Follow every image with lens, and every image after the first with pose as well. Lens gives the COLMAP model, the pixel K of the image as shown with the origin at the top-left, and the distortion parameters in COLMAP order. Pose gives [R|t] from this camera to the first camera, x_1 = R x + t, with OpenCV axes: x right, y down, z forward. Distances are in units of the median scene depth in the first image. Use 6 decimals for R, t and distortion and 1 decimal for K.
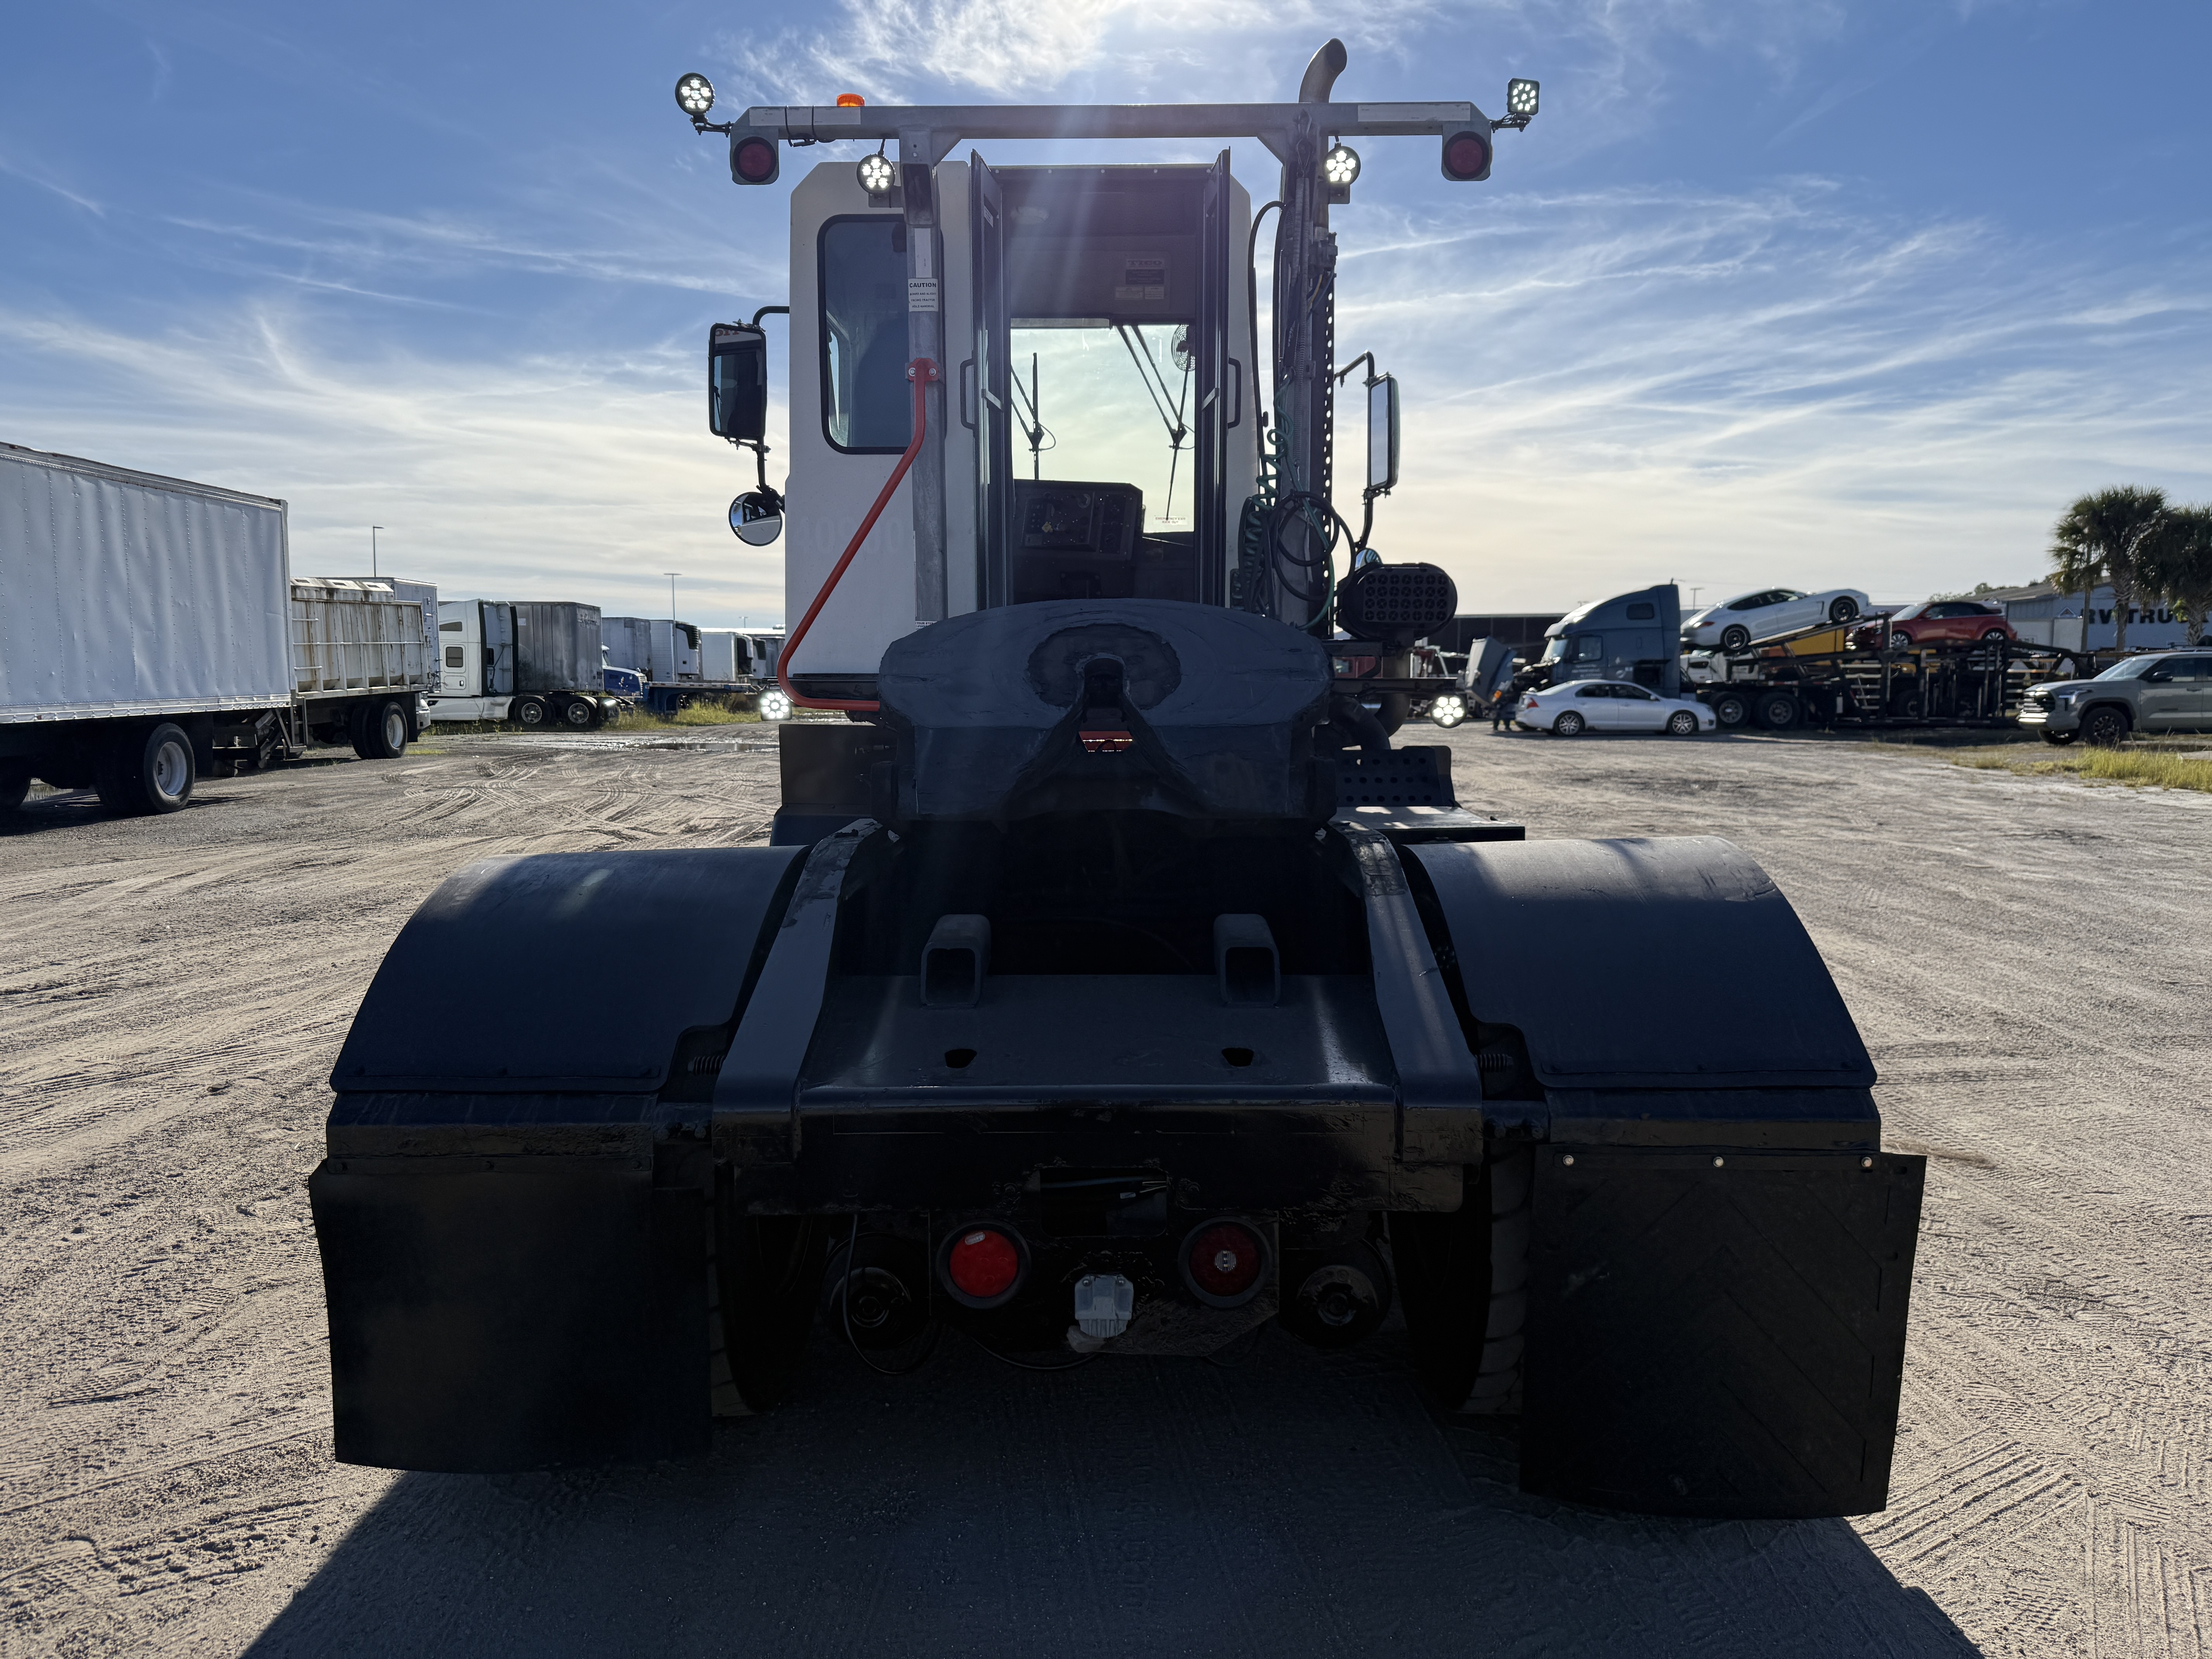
lens RADIAL K [[1568.8, 0, 1122.7], [0, 1568.8, 825.0], [0, 0, 1]] dist [0.028747, -0.048206]
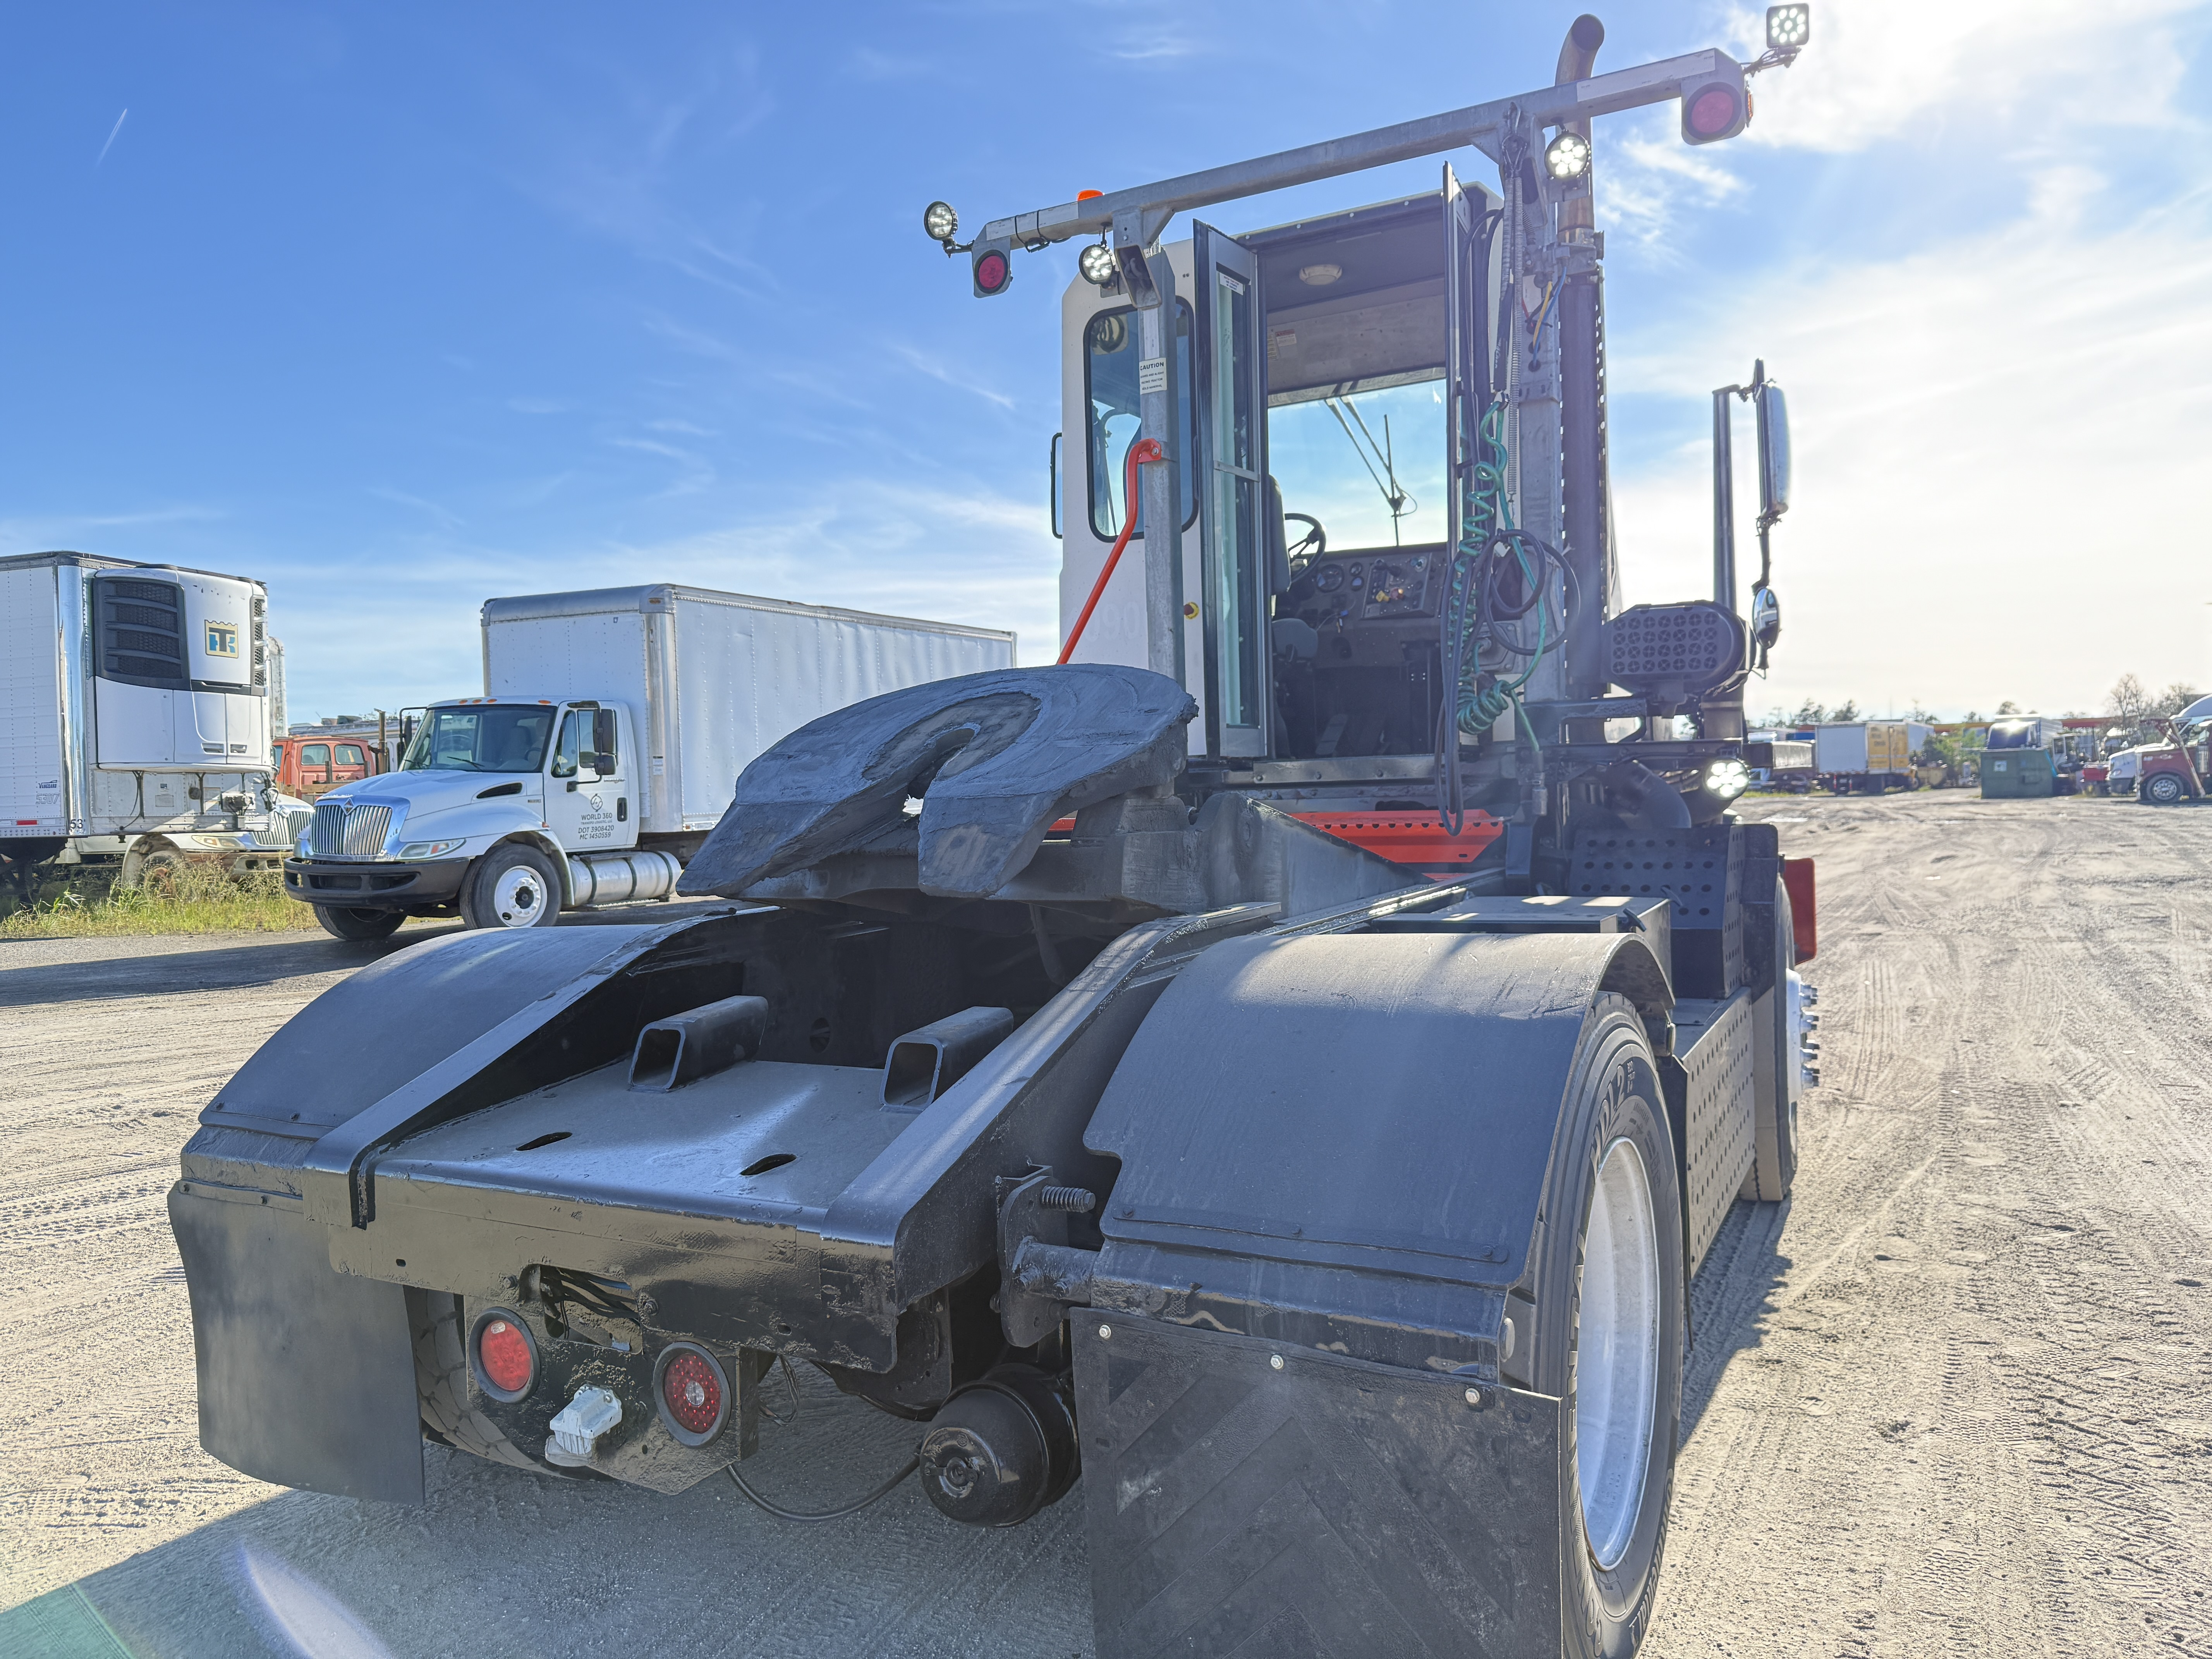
lens RADIAL K [[1568.8, 0, 1148.2], [0, 1568.8, 823.3], [0, 0, 1]] dist [0.028747, -0.048206]
pose [[0.881442, -0.015106, -0.472051, 0.340592], [-0.014241, 0.998184, -0.058533, 0.002190], [0.472078, 0.058316, 0.879626, 0.151258]]
